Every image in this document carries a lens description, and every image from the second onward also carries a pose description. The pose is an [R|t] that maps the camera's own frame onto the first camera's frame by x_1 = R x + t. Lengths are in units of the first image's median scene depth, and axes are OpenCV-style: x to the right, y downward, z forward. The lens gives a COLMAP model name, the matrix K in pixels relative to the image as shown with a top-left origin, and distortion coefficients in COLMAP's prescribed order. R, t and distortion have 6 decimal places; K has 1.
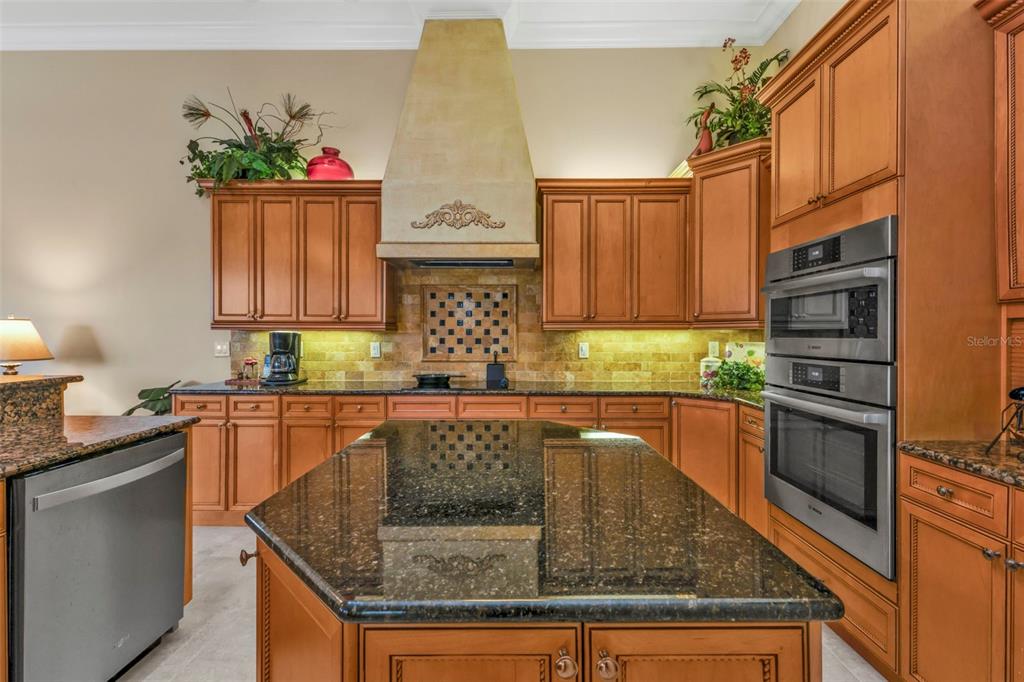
lens RADIAL K [[445.2, 0, 512.7], [0, 445.2, 338.9], [0, 0, 1]] dist [0.007726, 0.000163]
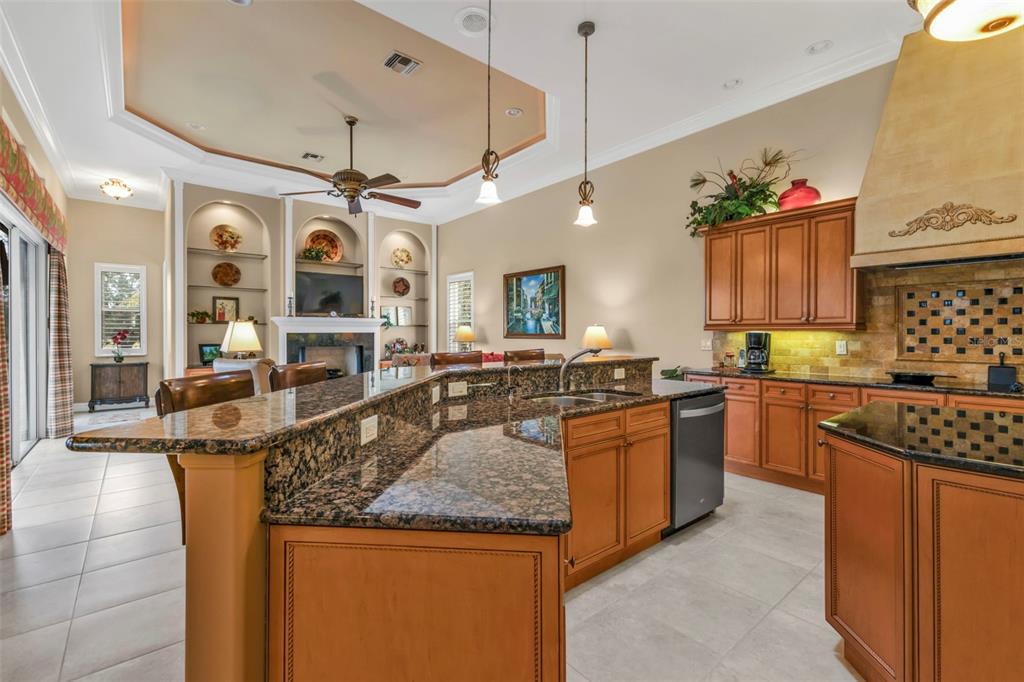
lens RADIAL K [[446.9, 0, 516.1], [0, 446.9, 334.4], [0, 0, 1]] dist [0.011145, -0.004080]
pose [[0.651295, -0.000033, -0.758825, 0.013641], [-0.006611, 0.999962, -0.005718, 0.003062], [0.758796, 0.008741, 0.651270, -0.374172]]
